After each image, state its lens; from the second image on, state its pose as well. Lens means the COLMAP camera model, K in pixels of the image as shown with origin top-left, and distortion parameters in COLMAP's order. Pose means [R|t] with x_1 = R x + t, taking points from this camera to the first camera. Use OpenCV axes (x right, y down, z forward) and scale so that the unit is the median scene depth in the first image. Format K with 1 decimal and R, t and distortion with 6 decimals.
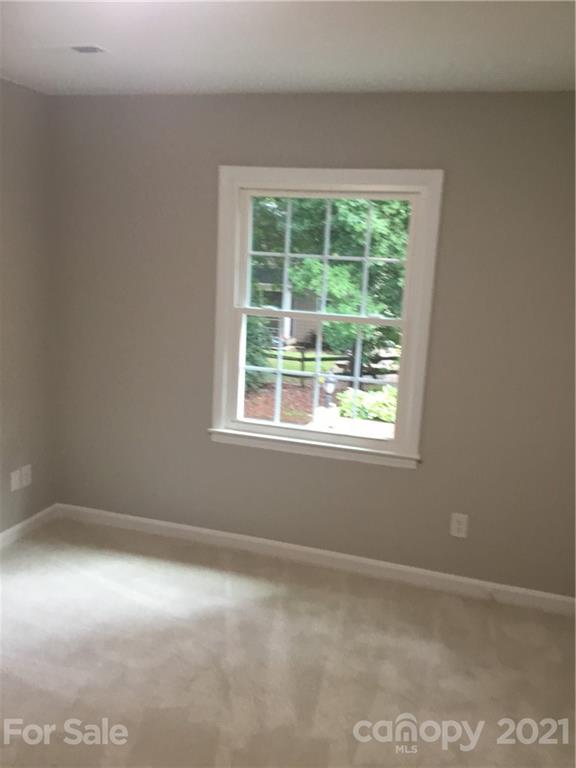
lens RADIAL K [[822.2, 0, 288.8], [0, 822.2, 365.3], [0, 0, 1]] dist [0.103798, -0.012865]
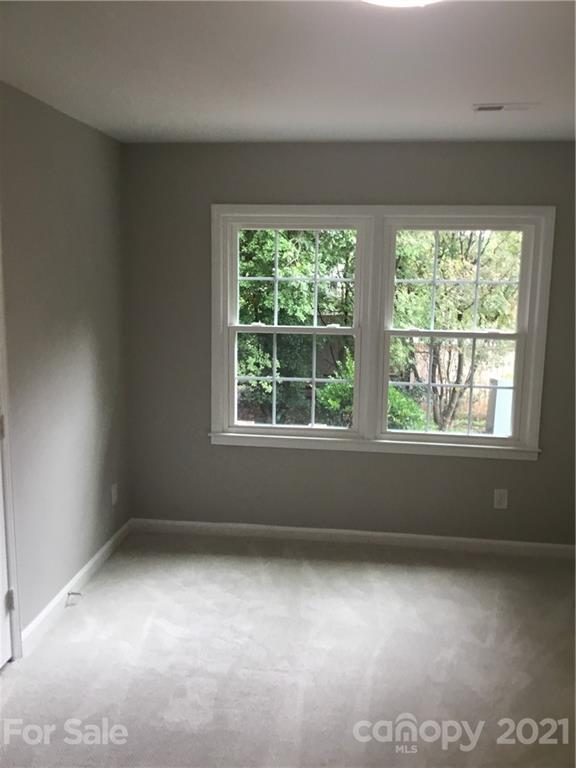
lens RADIAL K [[673.5, 0, 287.5], [0, 673.5, 369.7], [0, 0, 1]] dist [0.077077, 0.000823]
pose [[0.966163, -0.066636, 0.249175, -0.291652], [0.063374, 0.997767, 0.021100, -0.032080], [-0.250024, -0.004595, 0.968229, 0.100865]]
